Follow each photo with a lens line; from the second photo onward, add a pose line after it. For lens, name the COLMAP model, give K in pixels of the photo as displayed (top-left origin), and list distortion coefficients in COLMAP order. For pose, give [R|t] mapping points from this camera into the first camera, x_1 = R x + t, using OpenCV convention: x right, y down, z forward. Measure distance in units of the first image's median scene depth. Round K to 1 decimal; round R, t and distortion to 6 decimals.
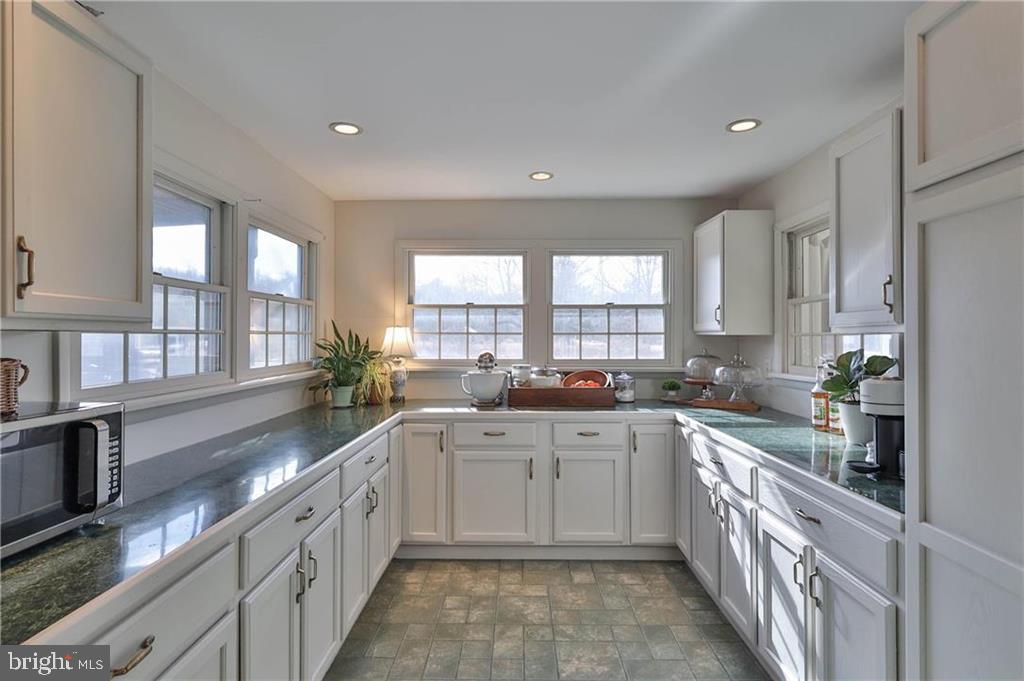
lens RADIAL K [[519.5, 0, 512.0], [0, 519.5, 340.5], [0, 0, 1]] dist [-0.000368, -0.000887]
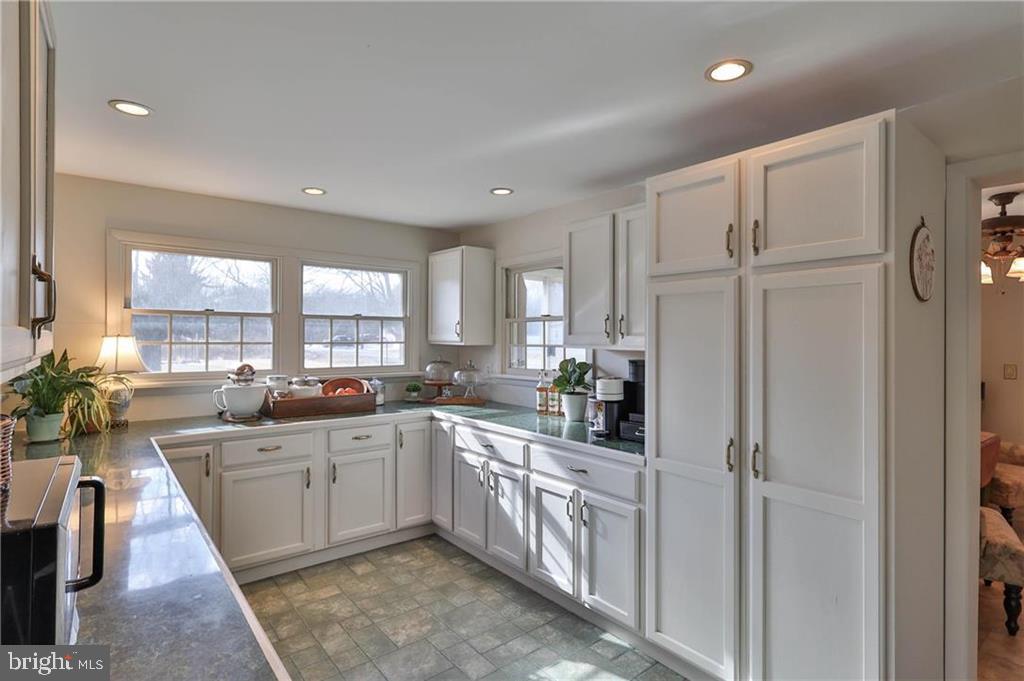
lens RADIAL K [[515.2, 0, 508.4], [0, 515.2, 338.8], [0, 0, 1]] dist [-0.004054, -0.000506]
pose [[0.773603, 0.000558, 0.633670, -0.299945], [-0.001854, 0.999997, 0.001383, -0.028623], [-0.633668, -0.002245, 0.773602, -0.030436]]
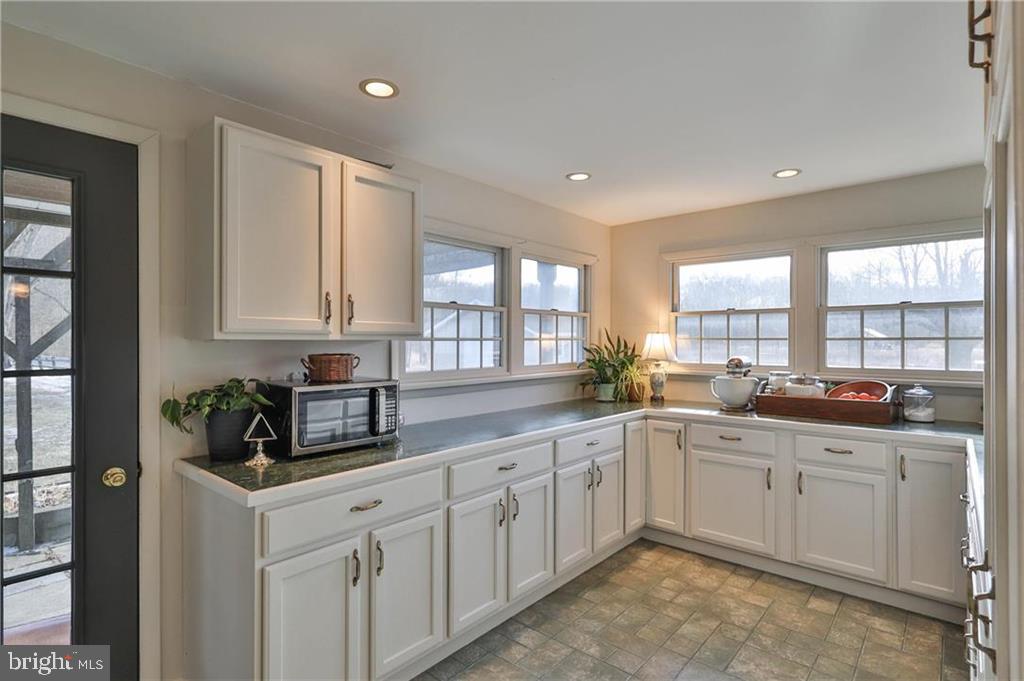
lens RADIAL K [[512.4, 0, 509.6], [0, 512.4, 345.1], [0, 0, 1]] dist [0.000685, 0.000071]
pose [[0.764034, 0.004470, -0.645161, 0.282685], [-0.003778, 0.999990, 0.002455, -0.002885], [0.645165, 0.000562, 0.764043, -0.043728]]
